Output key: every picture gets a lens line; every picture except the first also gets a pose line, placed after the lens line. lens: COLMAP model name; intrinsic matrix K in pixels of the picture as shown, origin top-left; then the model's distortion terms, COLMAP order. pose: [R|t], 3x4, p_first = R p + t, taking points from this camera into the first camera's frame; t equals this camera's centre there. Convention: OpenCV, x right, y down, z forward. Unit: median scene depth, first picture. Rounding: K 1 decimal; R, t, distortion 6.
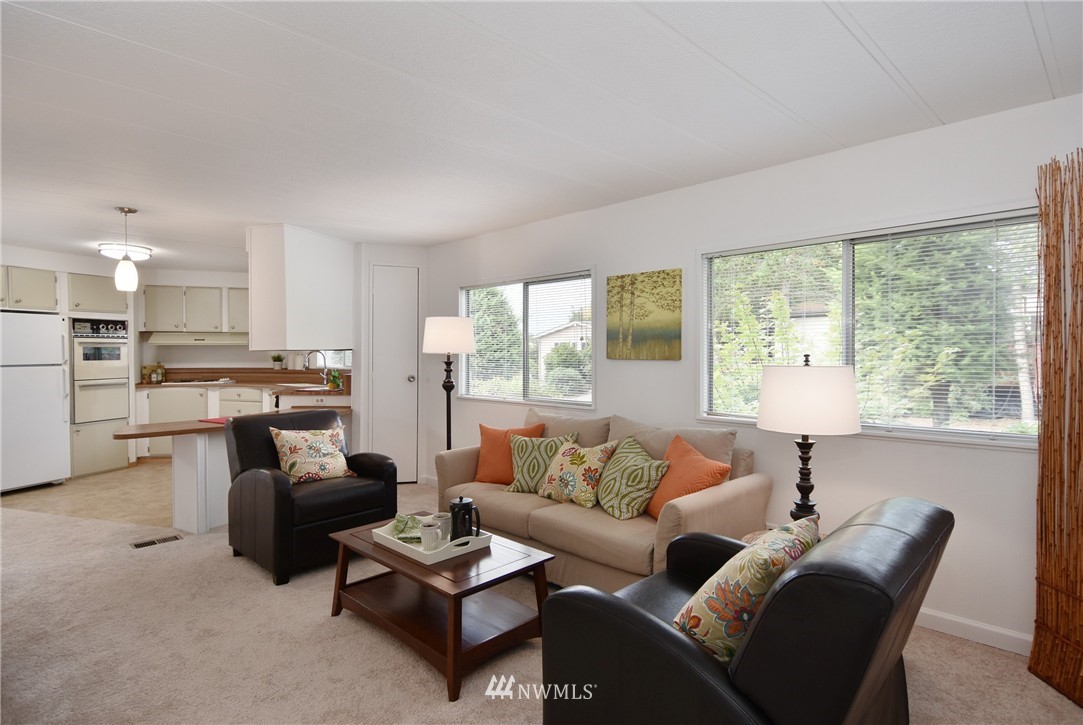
lens RADIAL K [[553.8, 0, 541.5], [0, 553.8, 362.5], [0, 0, 1]] dist [0.022533, -0.016979]
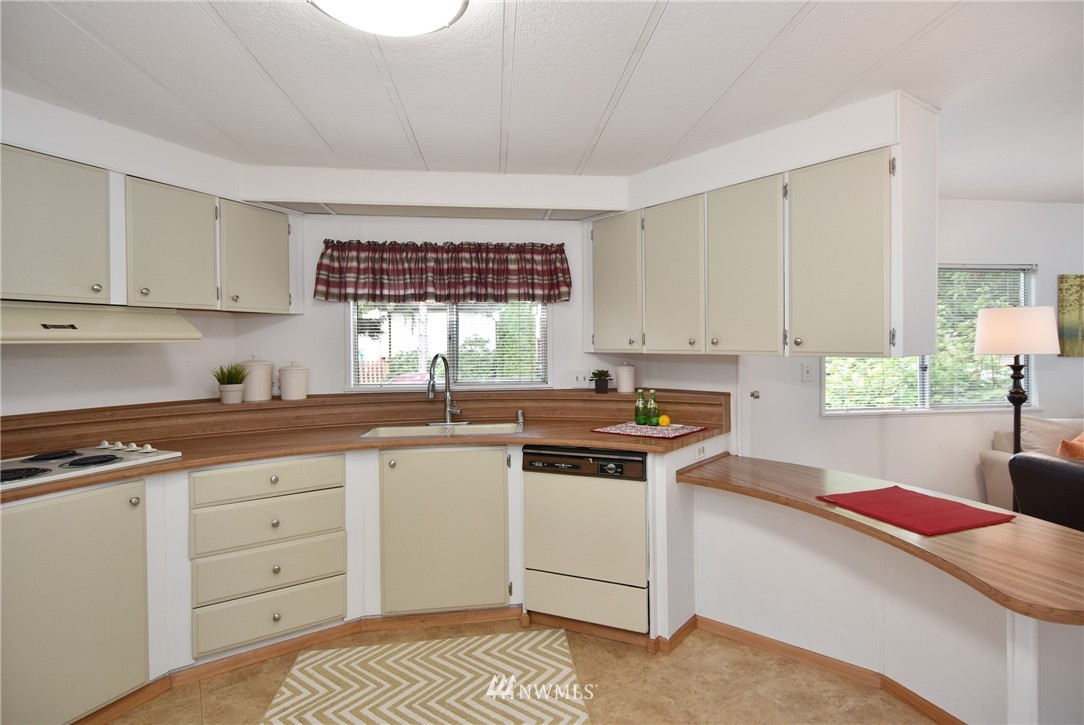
lens RADIAL K [[563.6, 0, 553.5], [0, 563.6, 348.2], [0, 0, 1]] dist [0.001041, -0.000611]
pose [[0.621214, -0.011477, 0.783557, -1.167044], [0.022400, 0.999744, -0.003116, -0.036581], [-0.783321, 0.019487, 0.621312, 1.017377]]
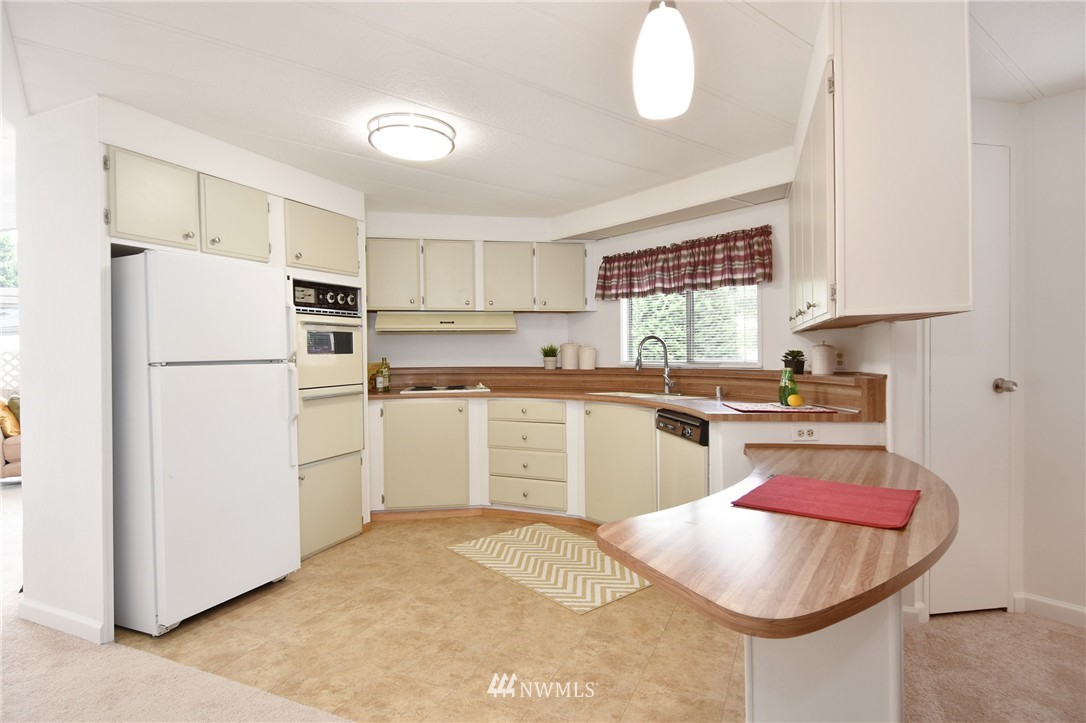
lens RADIAL K [[555.3, 0, 543.0], [0, 555.3, 361.5], [0, 0, 1]] dist [0.022533, -0.016979]
pose [[0.994135, -0.005506, -0.108006, -0.744642], [0.005140, 0.999980, -0.003672, 0.011153], [0.108024, 0.003095, 0.994143, 0.657001]]
